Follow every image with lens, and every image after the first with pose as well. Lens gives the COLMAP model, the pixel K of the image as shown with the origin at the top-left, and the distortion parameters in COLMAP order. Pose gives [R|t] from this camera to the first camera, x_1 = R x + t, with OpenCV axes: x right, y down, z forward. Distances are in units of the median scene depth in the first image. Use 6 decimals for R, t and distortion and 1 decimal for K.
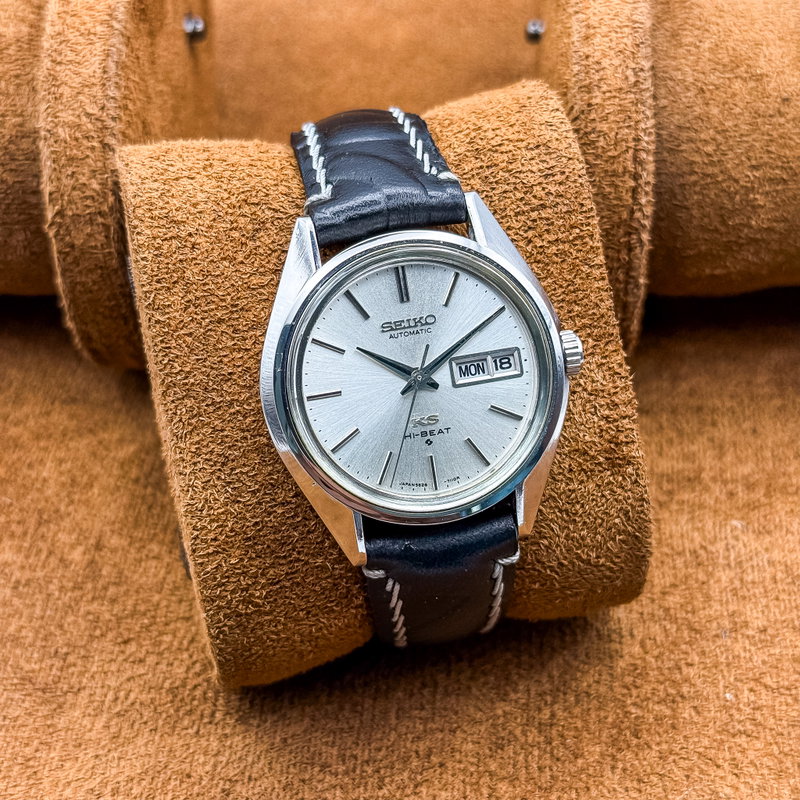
lens RADIAL K [[1567.9, 0, 391.3], [0, 1567.9, 404.0], [0, 0, 1]] dist [0.175152, -0.065545]
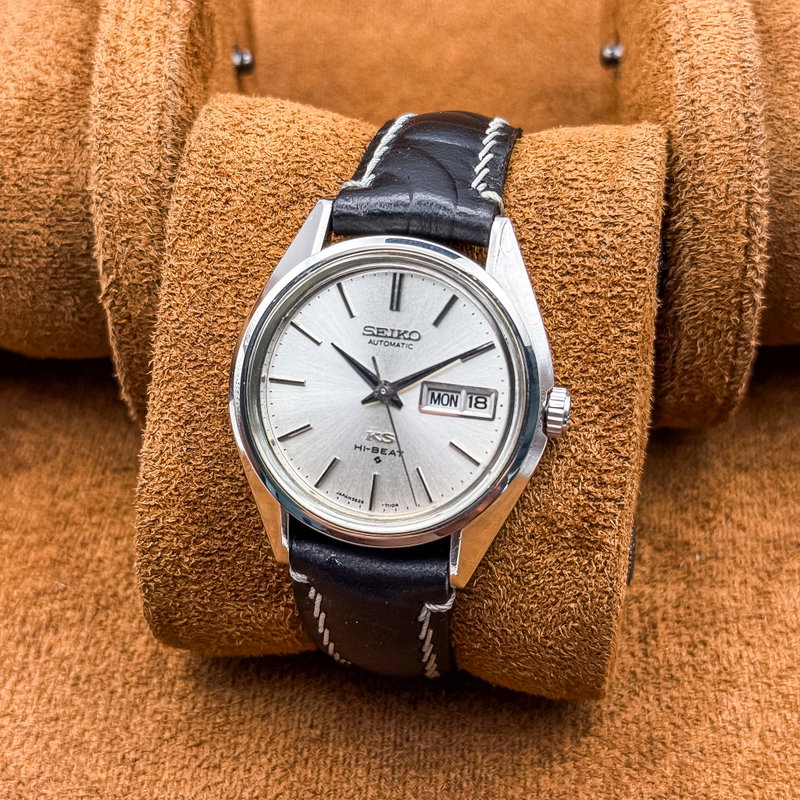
lens RADIAL K [[1567.9, 0, 391.3], [0, 1567.9, 404.0], [0, 0, 1]] dist [0.175152, -0.065545]
pose [[0.921011, 0.278407, -0.272447, 0.268801], [-0.279419, 0.959498, 0.035908, -0.042543], [0.271410, 0.043055, 0.961500, 0.087304]]
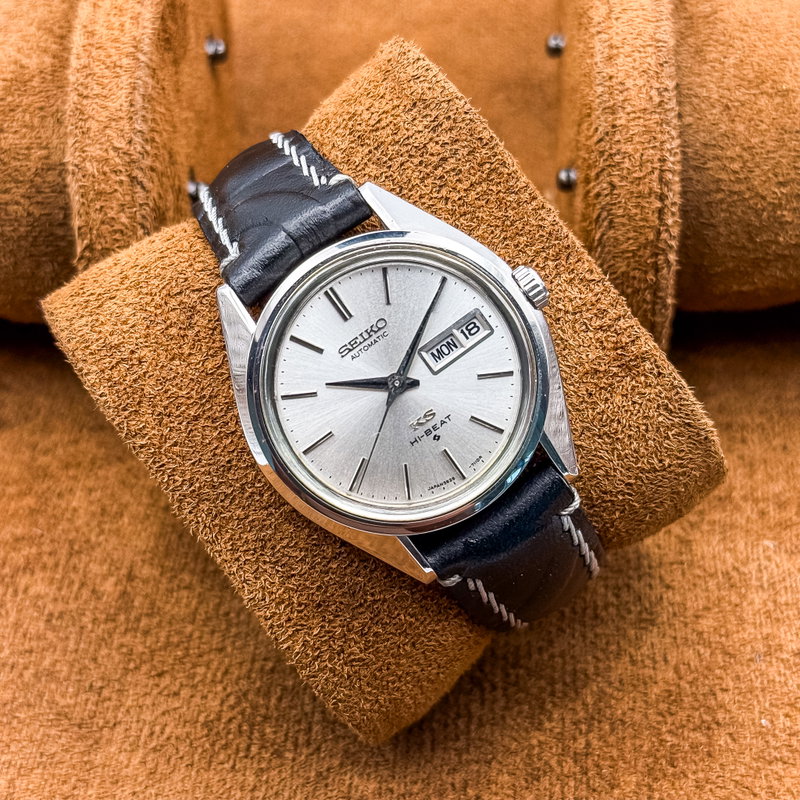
lens RADIAL K [[1567.9, 0, 391.3], [0, 1567.9, 404.0], [0, 0, 1]] dist [0.175152, -0.065545]
pose [[0.889580, -0.440519, -0.120796, 0.120094], [0.443597, 0.896225, -0.001566, -0.004852], [0.108950, -0.052192, 0.992676, 0.037081]]
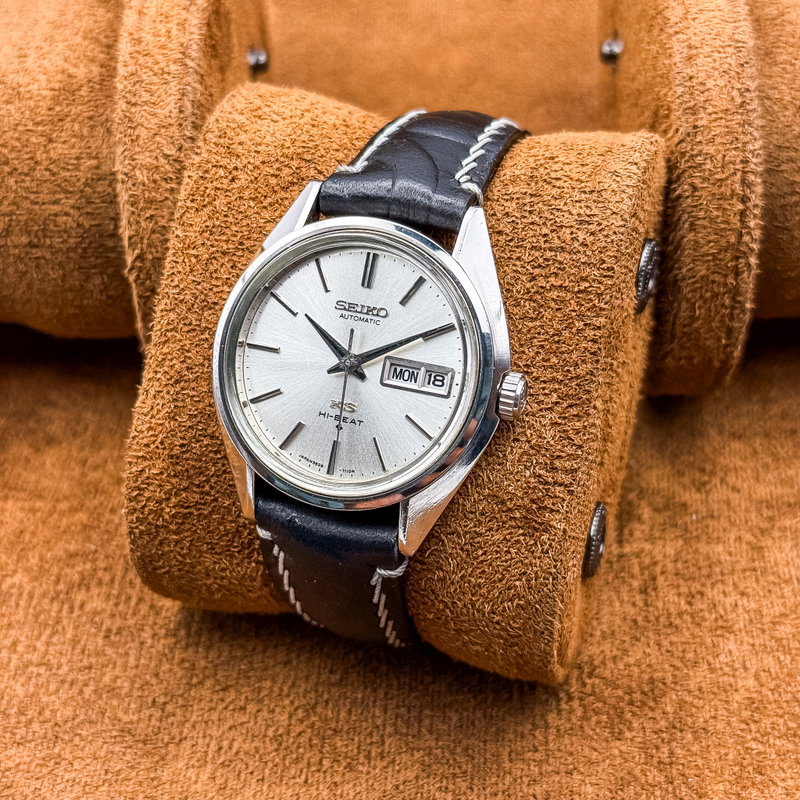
lens RADIAL K [[1567.9, 0, 391.3], [0, 1567.9, 404.0], [0, 0, 1]] dist [0.175152, -0.065545]
pose [[0.857552, 0.342912, -0.383428, 0.414468], [-0.350866, 0.935009, 0.051483, -0.050757], [0.376163, 0.090382, 0.922135, 0.083427]]
